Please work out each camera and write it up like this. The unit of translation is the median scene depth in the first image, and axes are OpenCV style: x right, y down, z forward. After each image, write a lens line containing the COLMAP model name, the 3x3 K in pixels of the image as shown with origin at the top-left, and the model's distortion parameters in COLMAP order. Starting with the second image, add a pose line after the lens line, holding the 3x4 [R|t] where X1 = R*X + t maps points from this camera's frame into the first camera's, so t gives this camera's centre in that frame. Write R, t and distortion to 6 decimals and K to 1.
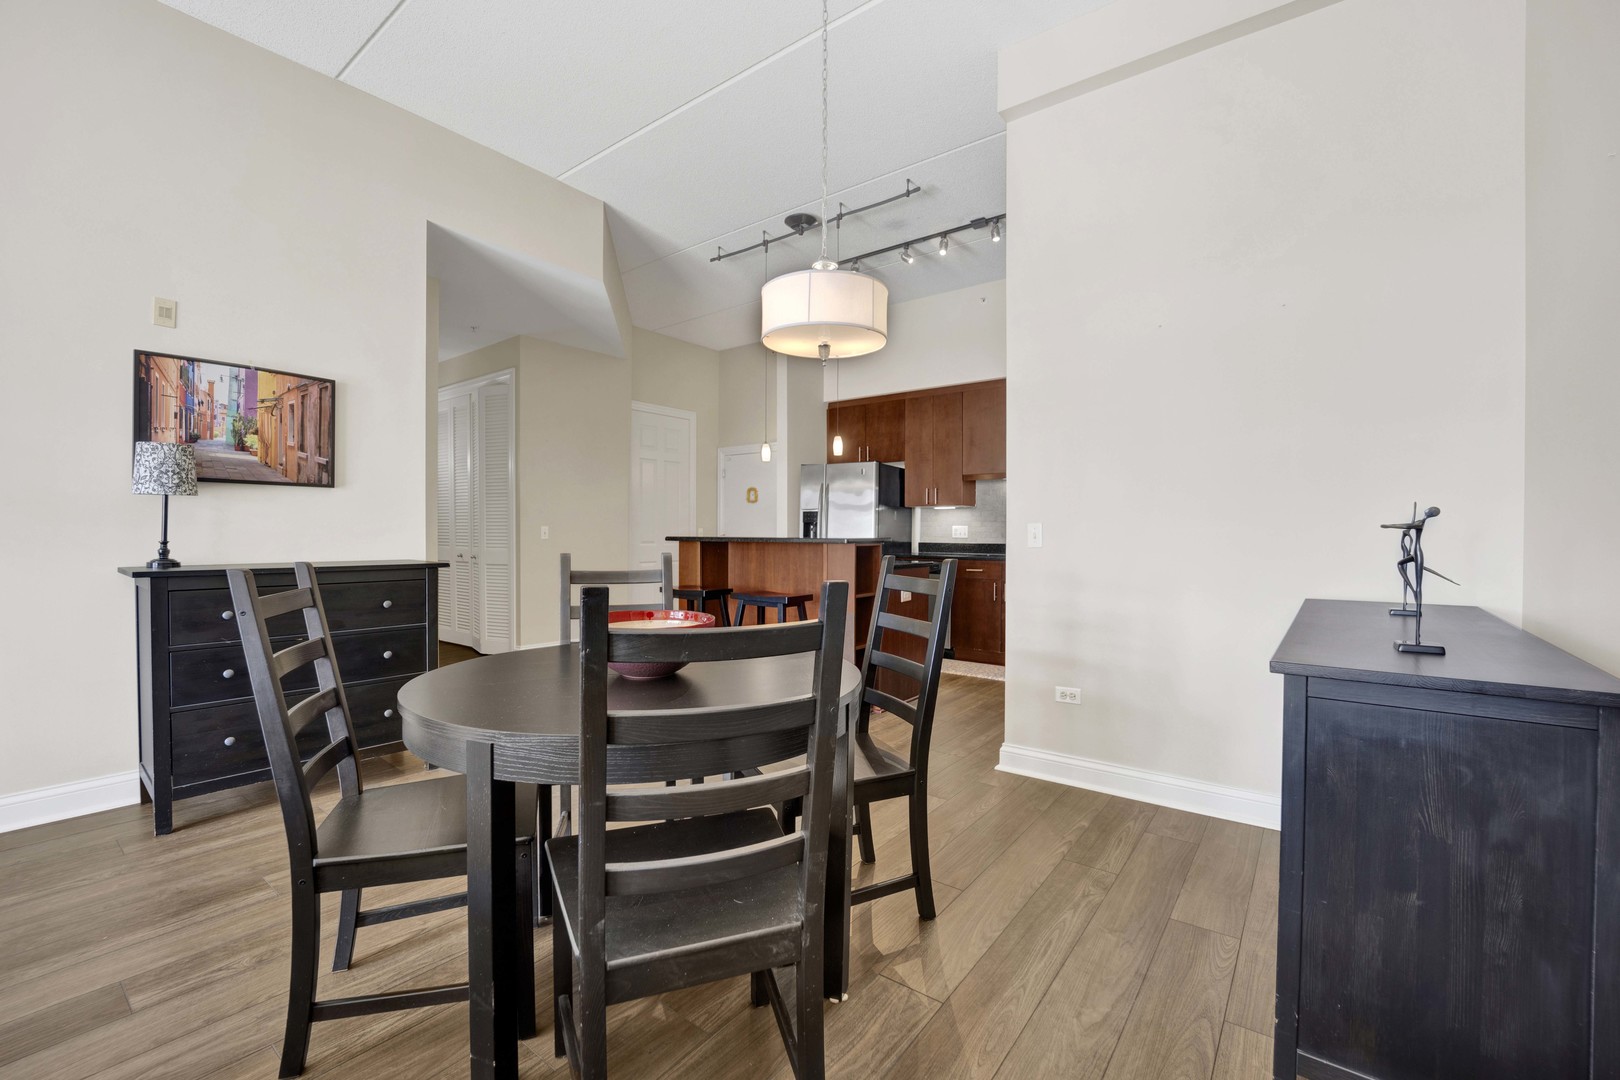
lens RADIAL K [[672.1, 0, 810.0], [0, 672.1, 540.0], [0, 0, 1]] dist [0.000658, 0.000040]
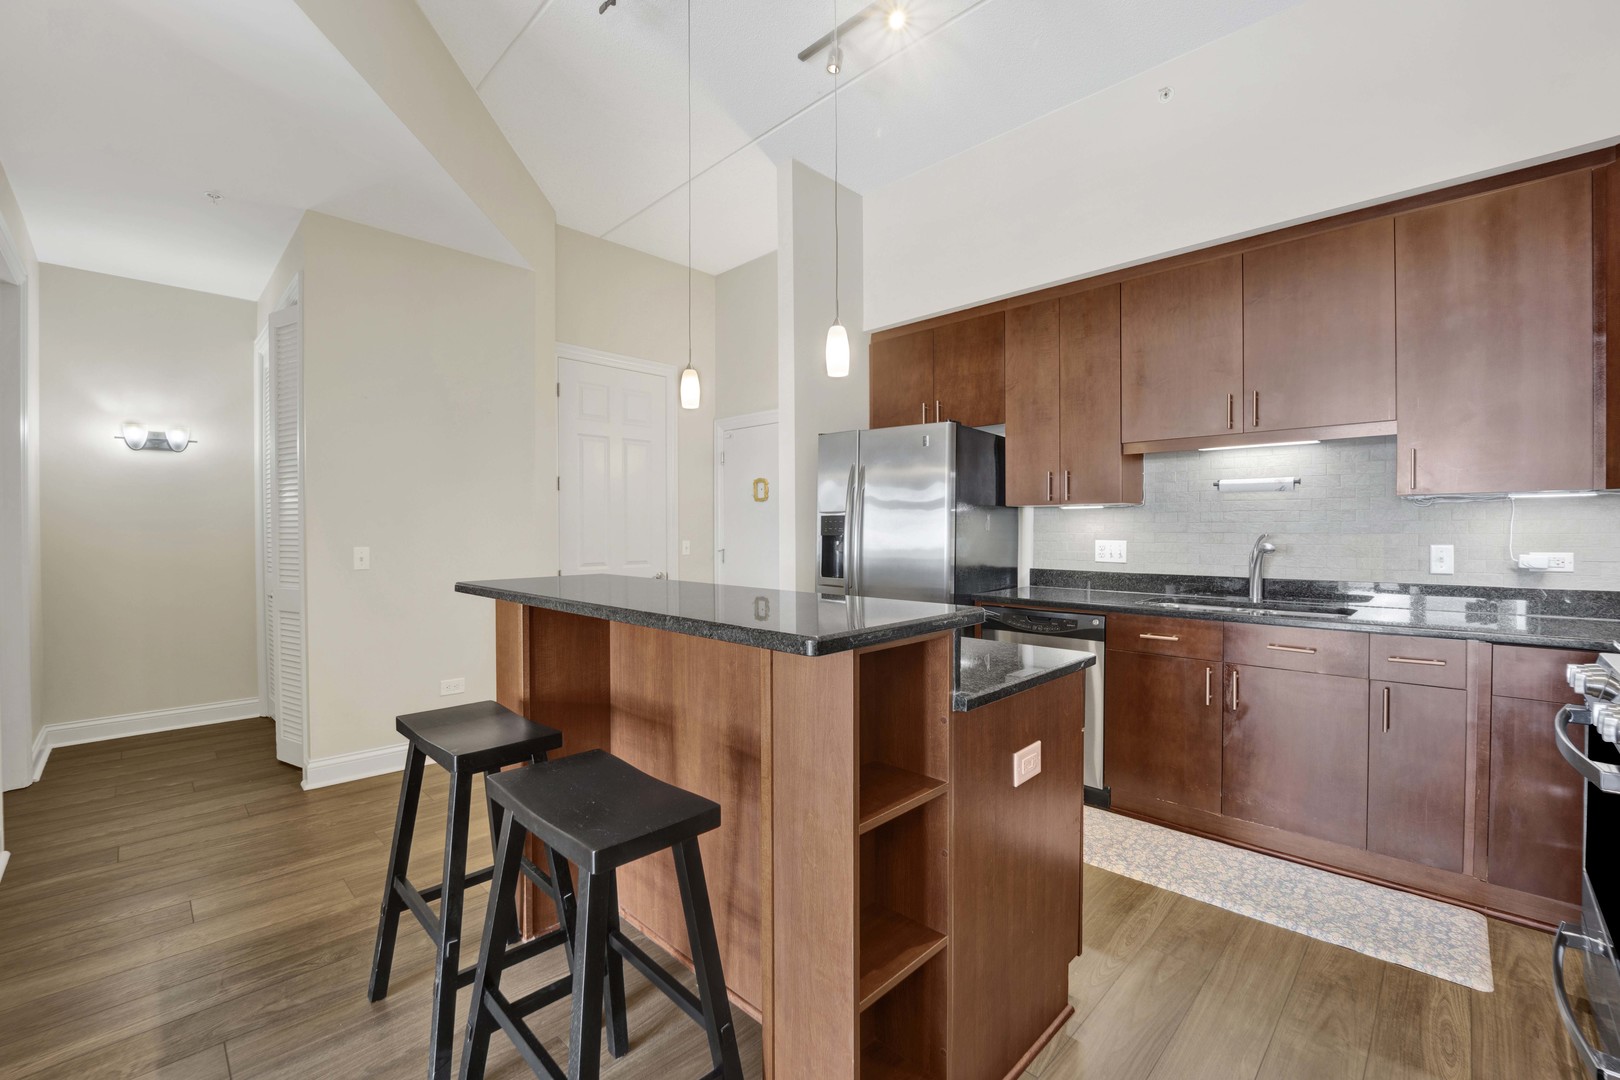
lens RADIAL K [[641.6, 0, 810.0], [0, 641.6, 540.0], [0, 0, 1]] dist [-0.002194, -0.000133]
pose [[0.990697, -0.003971, -0.136030, 0.054212], [0.005060, 0.999958, 0.007658, -0.026466], [0.135994, -0.008275, 0.990675, 0.459975]]
